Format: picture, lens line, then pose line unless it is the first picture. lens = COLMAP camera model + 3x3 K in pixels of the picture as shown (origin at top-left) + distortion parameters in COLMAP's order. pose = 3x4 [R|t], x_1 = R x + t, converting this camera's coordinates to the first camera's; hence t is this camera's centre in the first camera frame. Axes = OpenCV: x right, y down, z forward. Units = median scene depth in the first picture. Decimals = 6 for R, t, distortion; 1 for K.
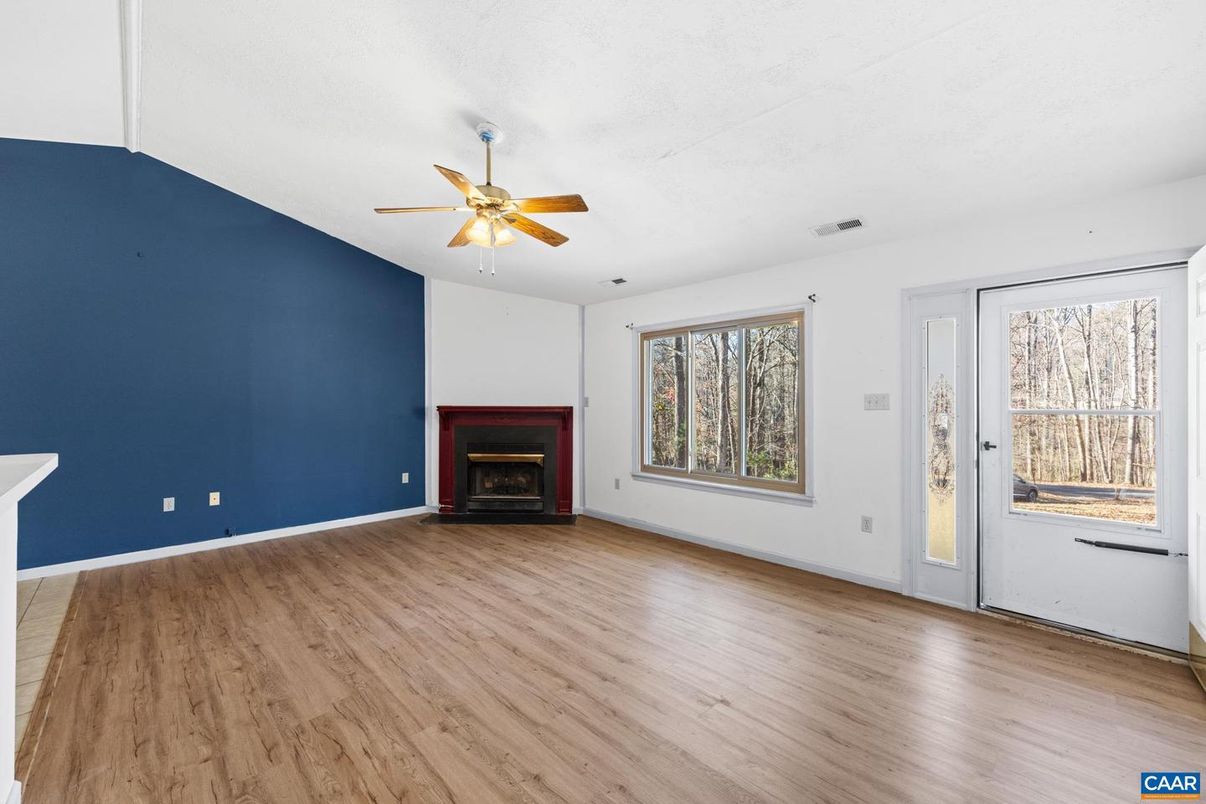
lens RADIAL K [[477.2, 0, 605.6], [0, 477.2, 401.6], [0, 0, 1]] dist [-0.004009, 0.000089]
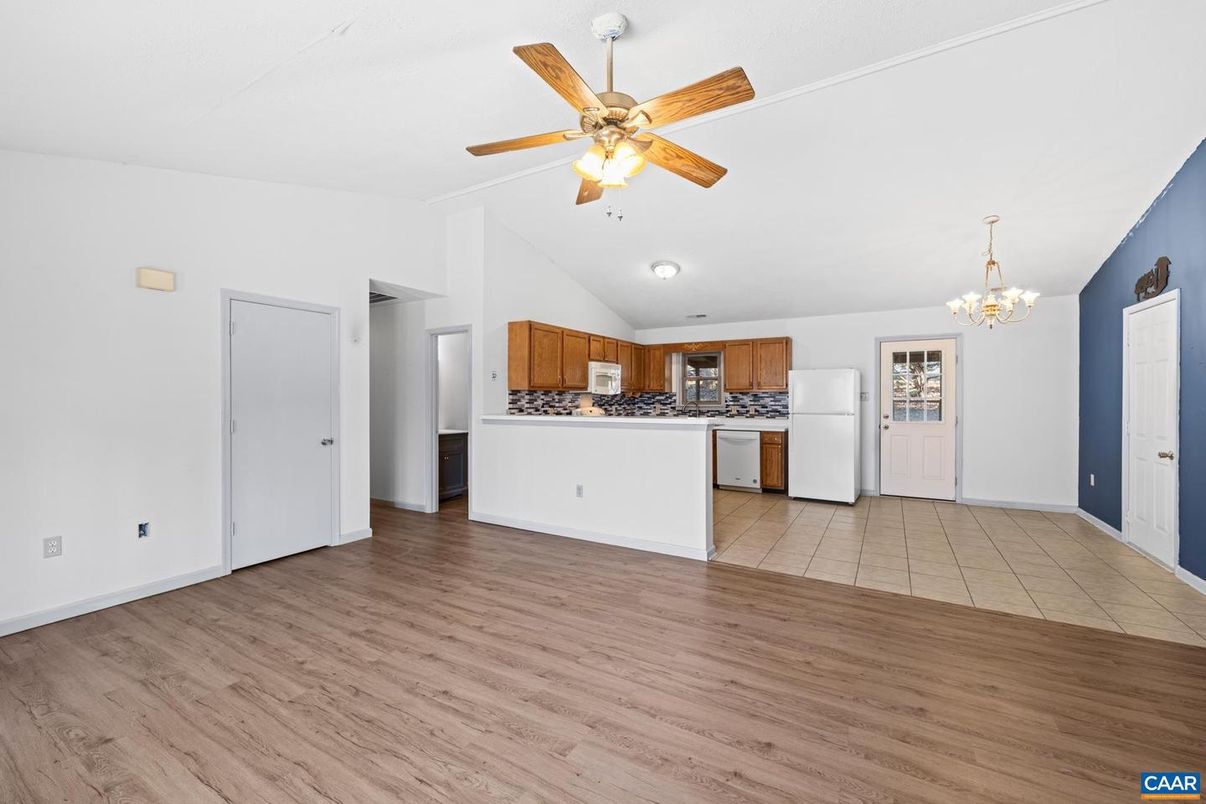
lens RADIAL K [[477.2, 0, 604.0], [0, 477.2, 400.3], [0, 0, 1]] dist [-0.004009, 0.000089]
pose [[-0.965209, 0.001657, -0.261474, -0.052116], [0.000836, 0.999994, 0.003251, 0.006296], [0.261478, 0.002919, -0.965205, 1.923198]]
